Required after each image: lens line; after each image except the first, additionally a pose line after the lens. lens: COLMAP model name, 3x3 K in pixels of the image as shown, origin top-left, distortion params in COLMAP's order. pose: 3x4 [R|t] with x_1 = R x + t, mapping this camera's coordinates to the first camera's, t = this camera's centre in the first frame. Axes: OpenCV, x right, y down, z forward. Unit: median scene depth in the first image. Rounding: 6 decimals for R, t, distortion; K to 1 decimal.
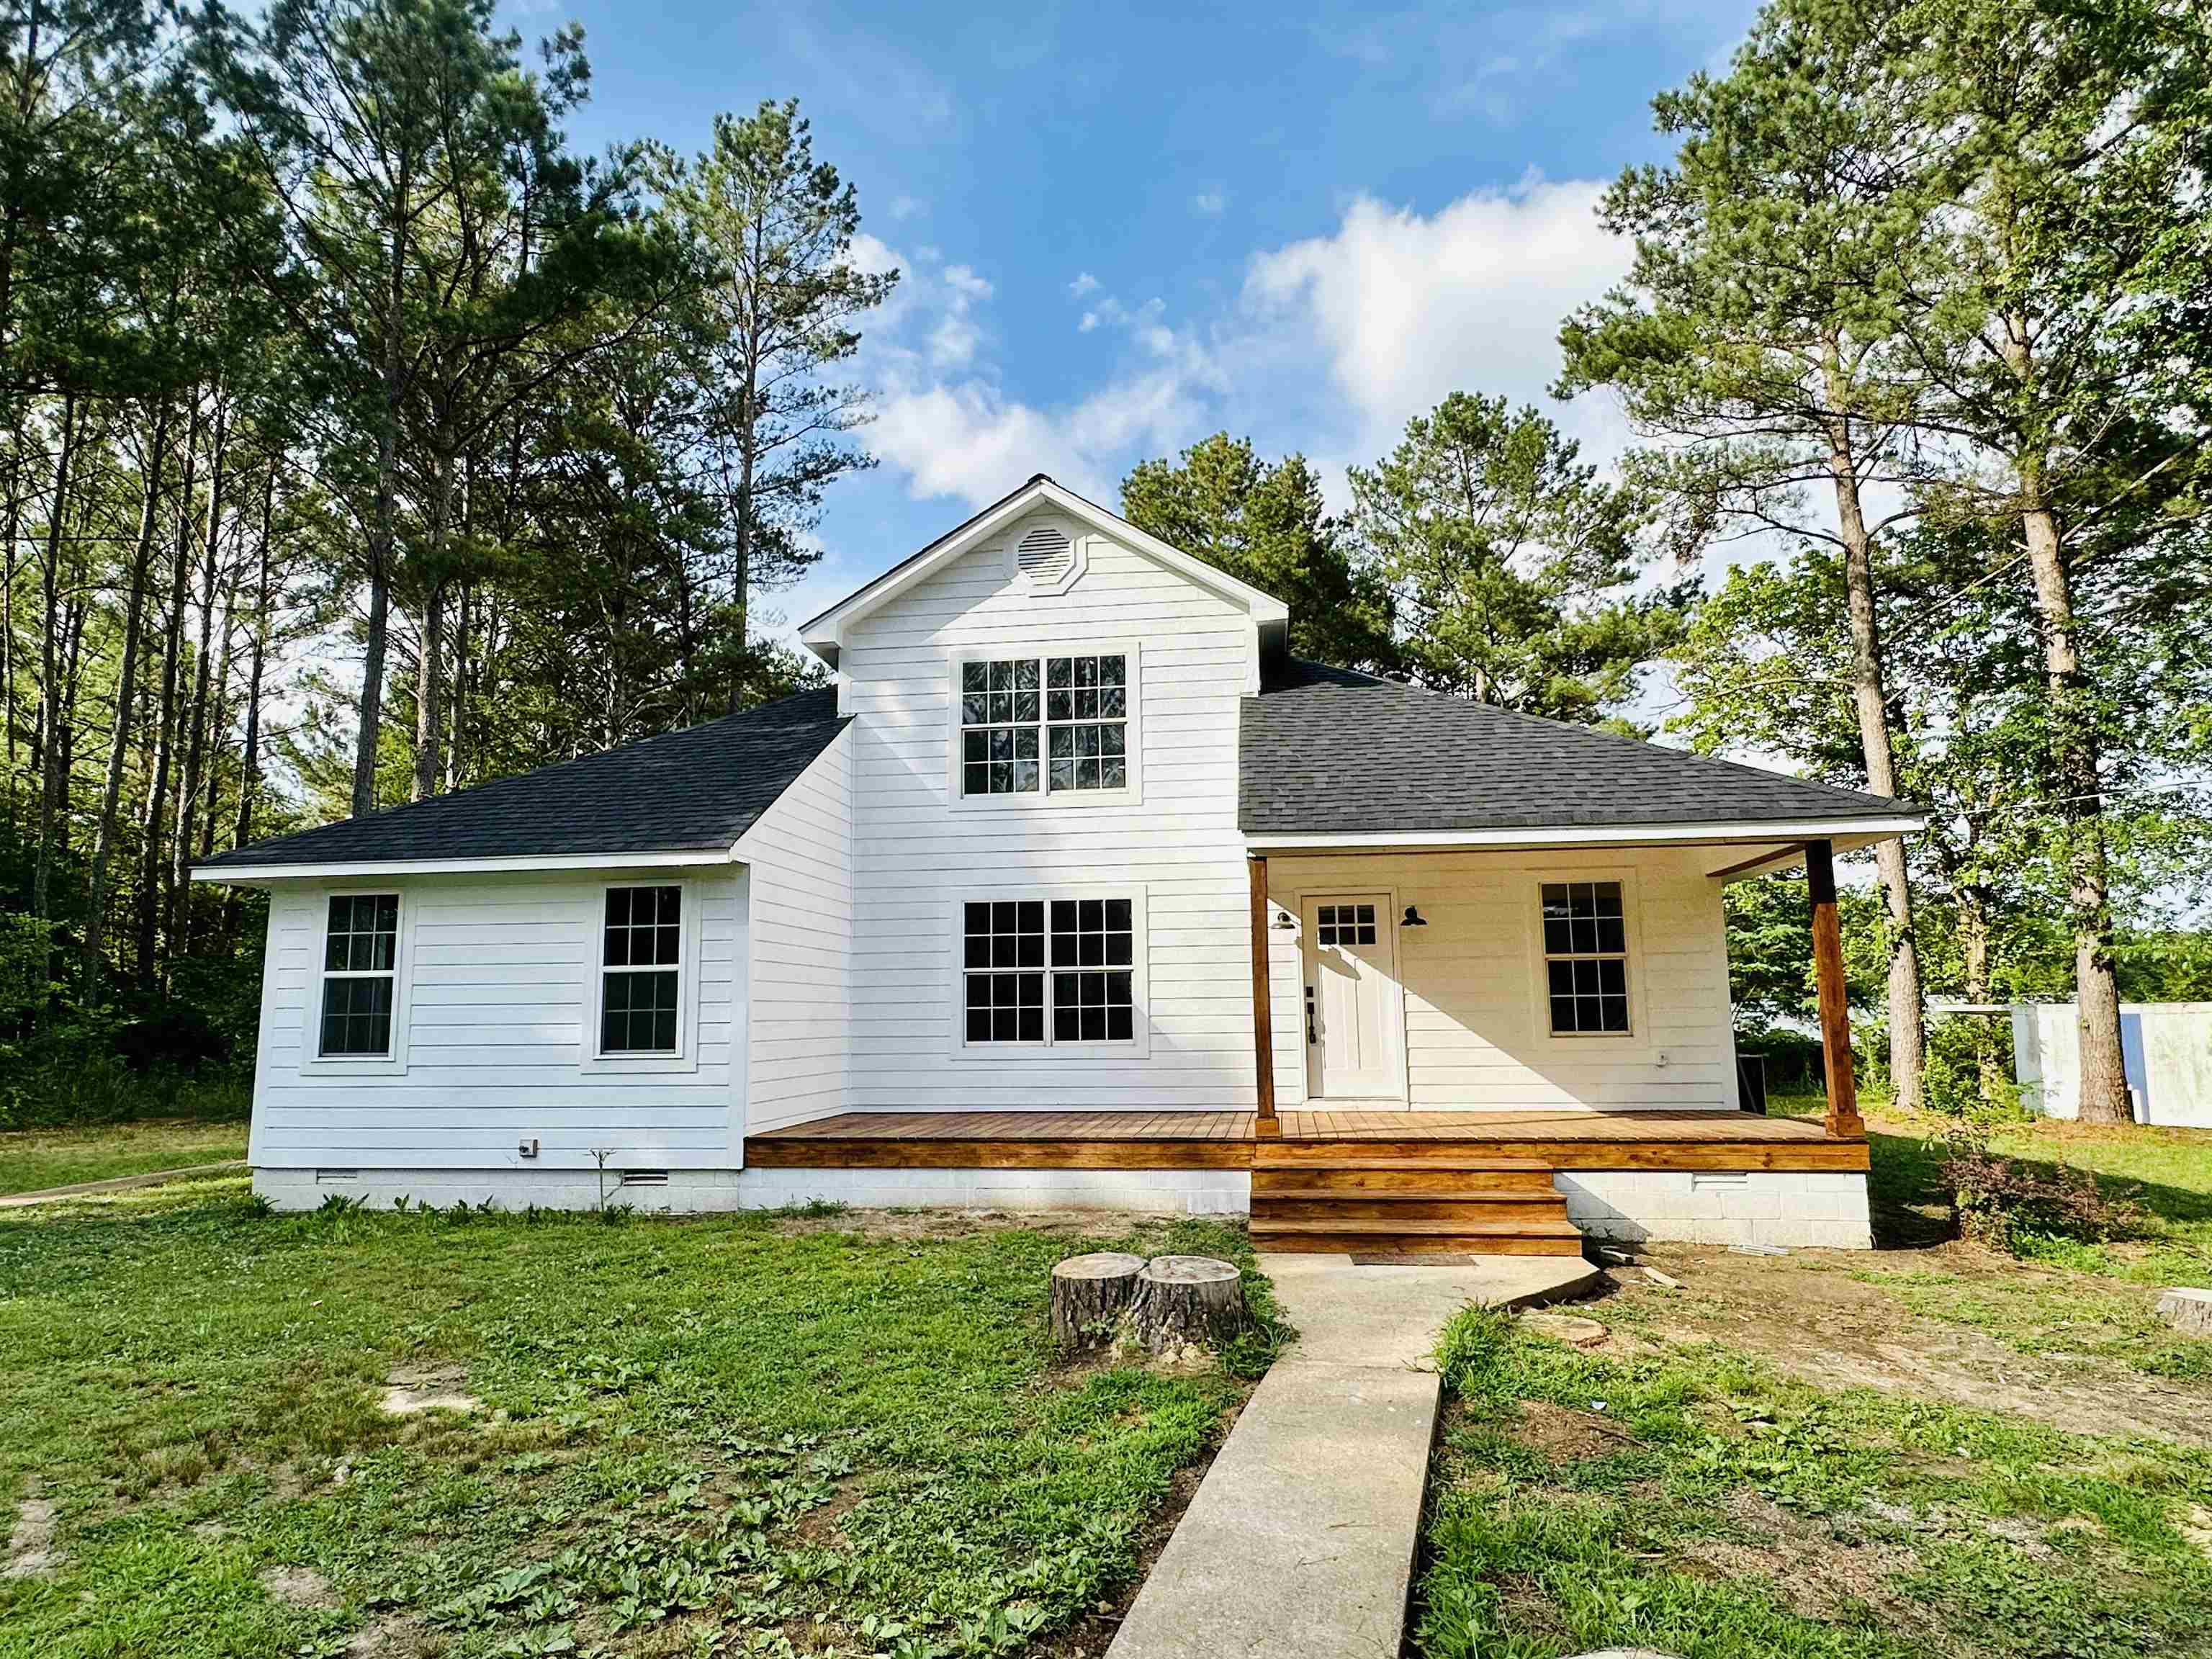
lens RADIAL K [[1241.9, 0, 1106.0], [0, 1241.9, 829.5], [0, 0, 1]] dist [0.005752, 0.000348]
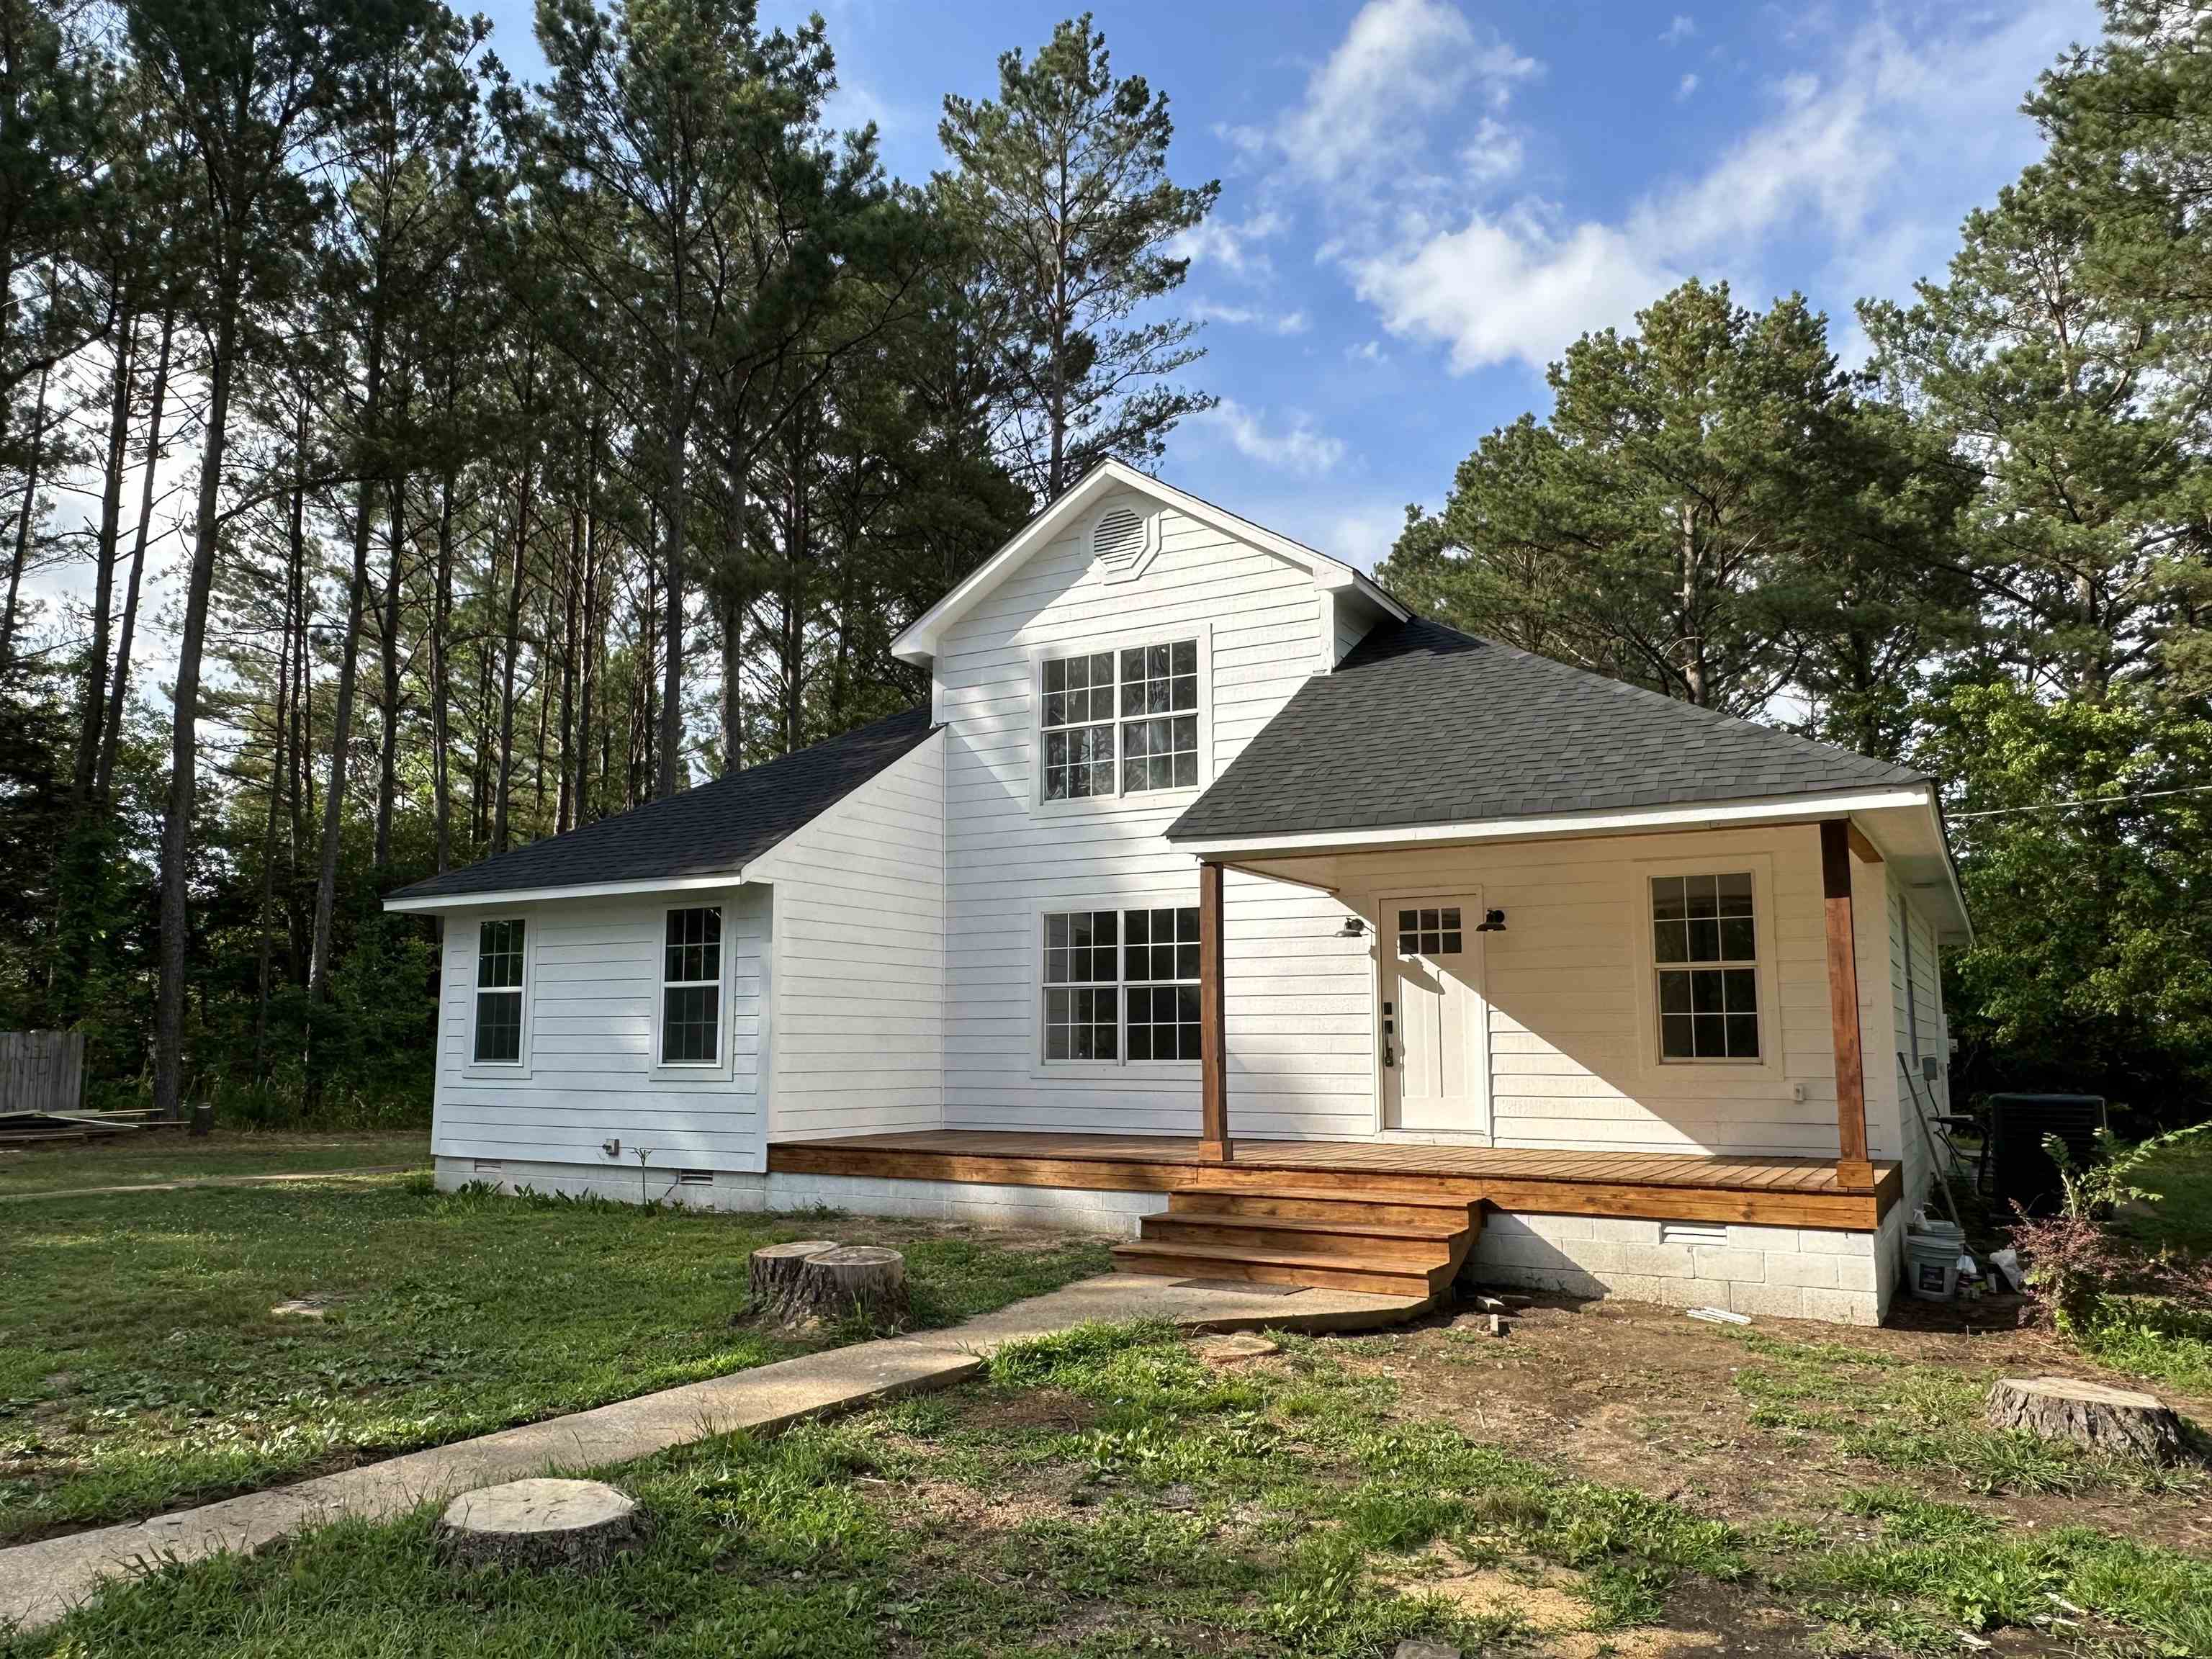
lens RADIAL K [[1536.9, 0, 1106.0], [0, 1536.9, 829.5], [0, 0, 1]] dist [-0.028437, 0.135443]
pose [[0.923929, -0.041482, -0.380309, 0.394806], [0.045781, 0.998949, 0.002263, -0.006852], [0.379815, -0.019501, 0.924857, -0.074783]]
